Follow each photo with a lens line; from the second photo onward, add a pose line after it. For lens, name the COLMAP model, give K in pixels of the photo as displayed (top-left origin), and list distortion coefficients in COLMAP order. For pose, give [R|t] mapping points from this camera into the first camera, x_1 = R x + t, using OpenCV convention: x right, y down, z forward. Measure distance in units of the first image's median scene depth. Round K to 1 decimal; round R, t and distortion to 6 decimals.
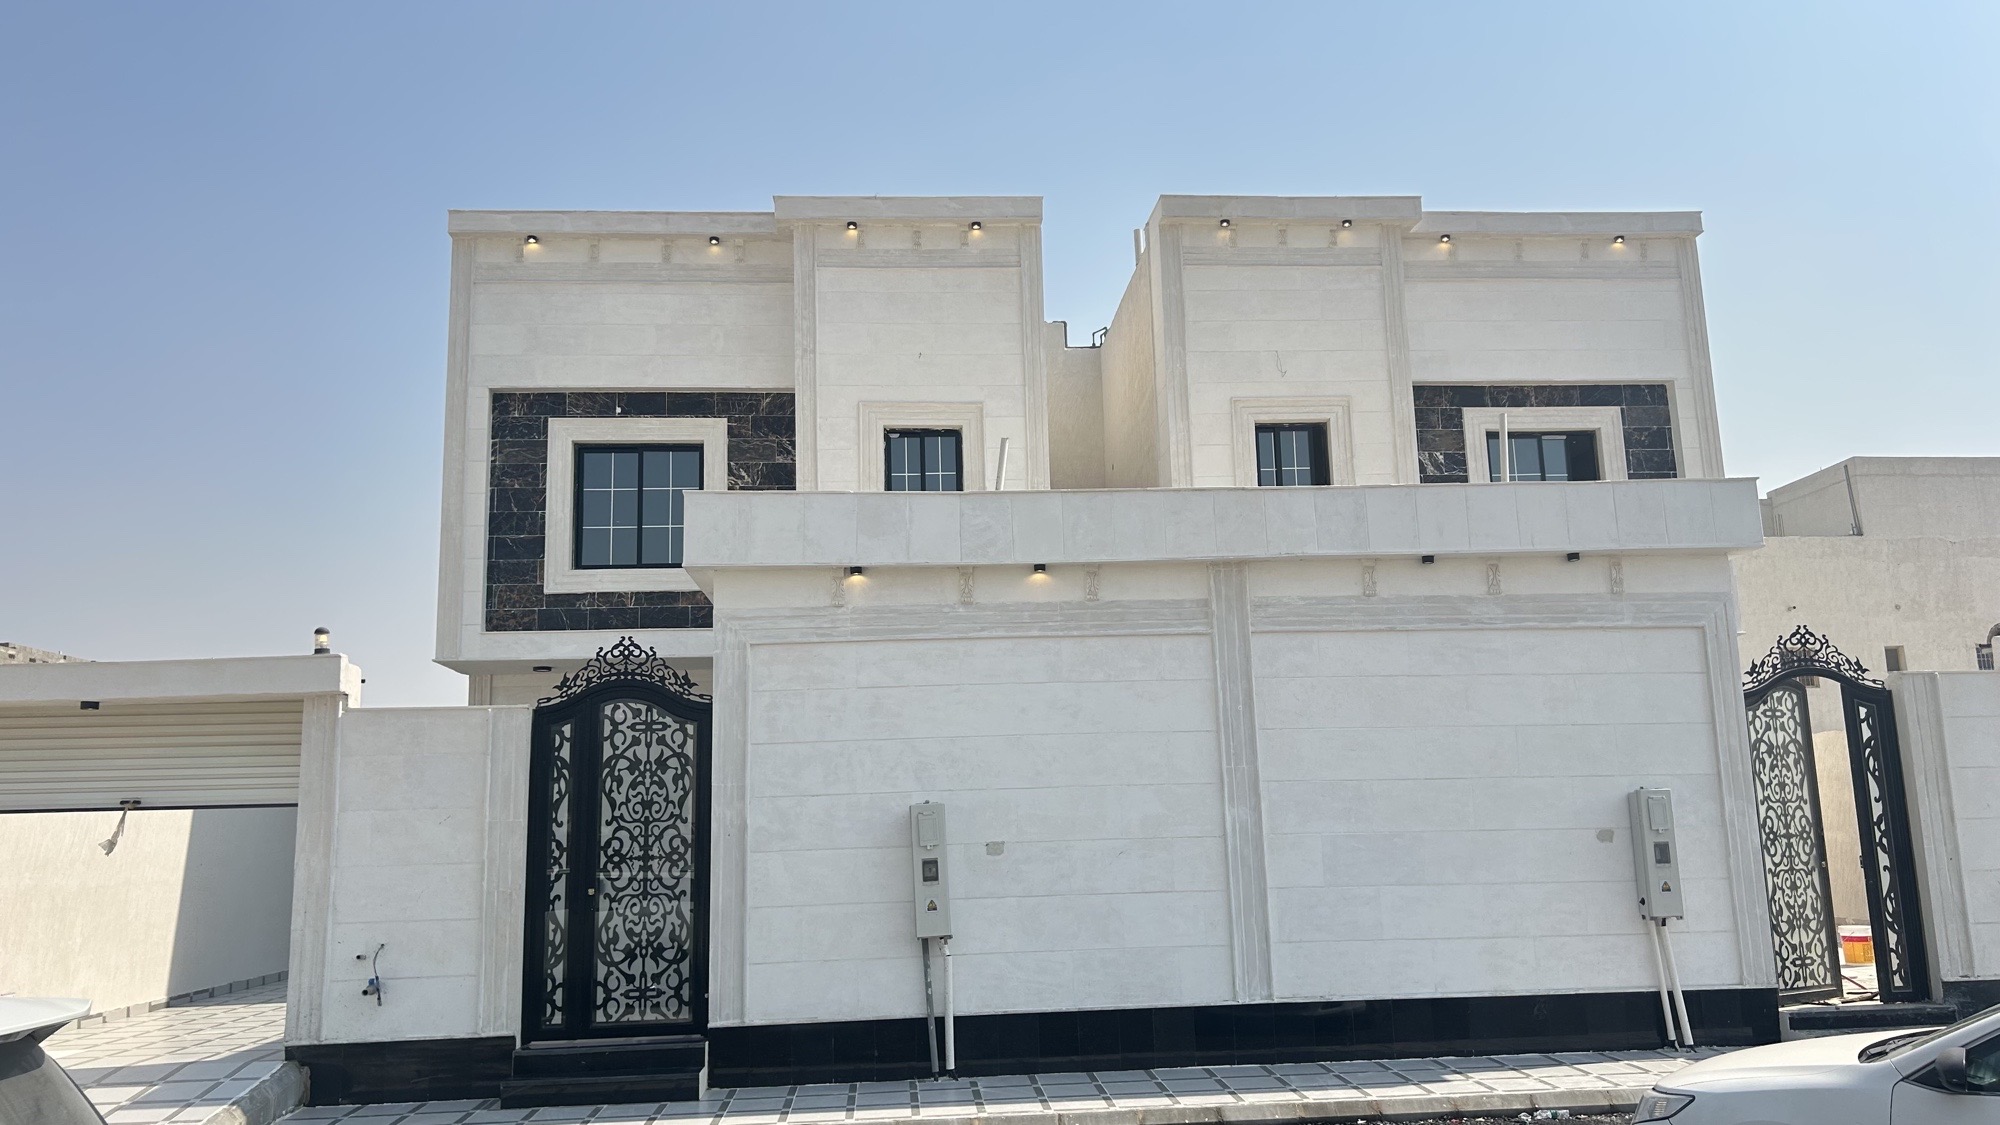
lens RADIAL K [[1525.7, 0, 1000.0], [0, 1525.7, 562.5], [0, 0, 1]] dist [0.091630, -0.190247]
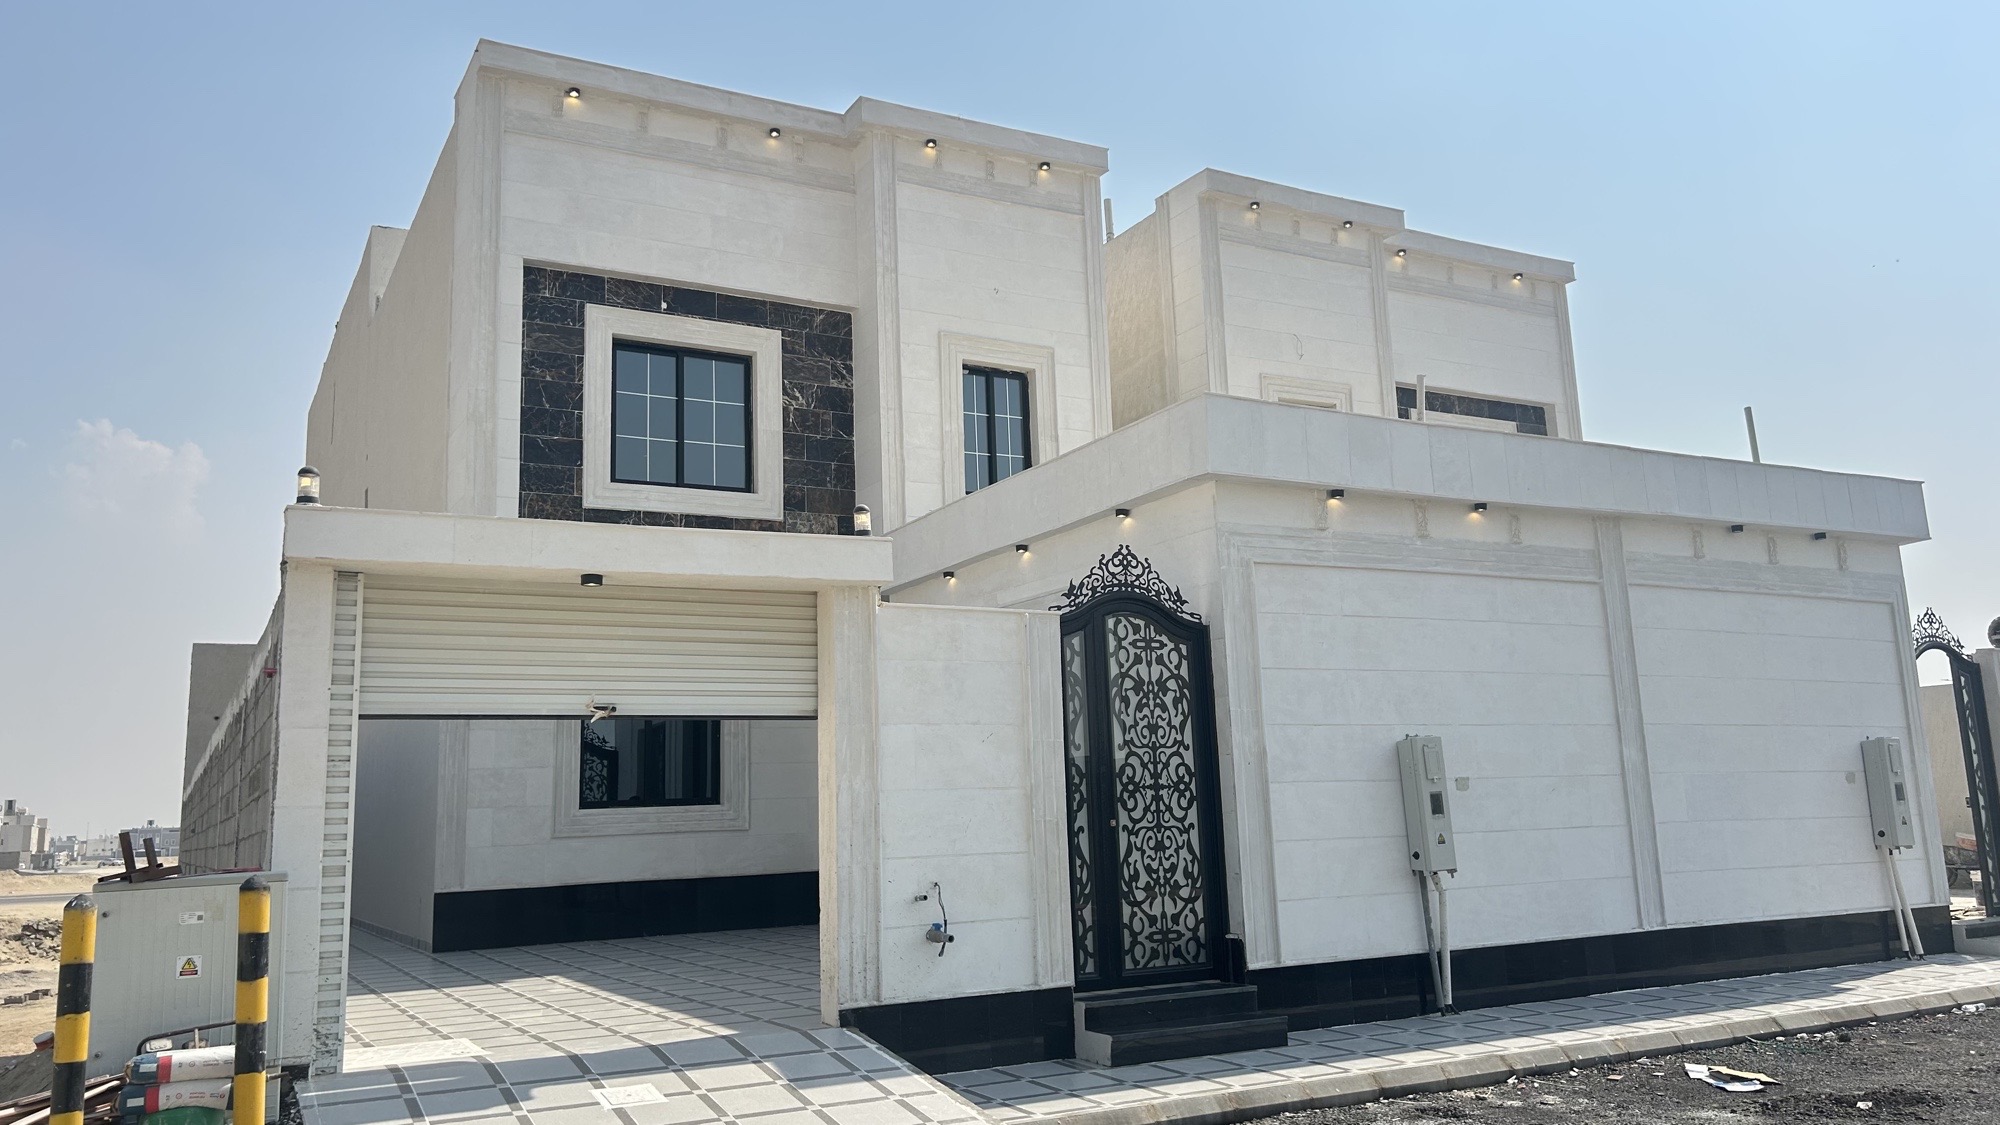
lens RADIAL K [[1563.4, 0, 994.6], [0, 1563.4, 512.9], [0, 0, 1]] dist [0.105782, -0.201756]
pose [[0.906016, 0.080494, 0.415518, -0.699747], [-0.064707, 0.996551, -0.051961, 0.082502], [-0.418268, 0.020190, 0.908099, 0.185086]]
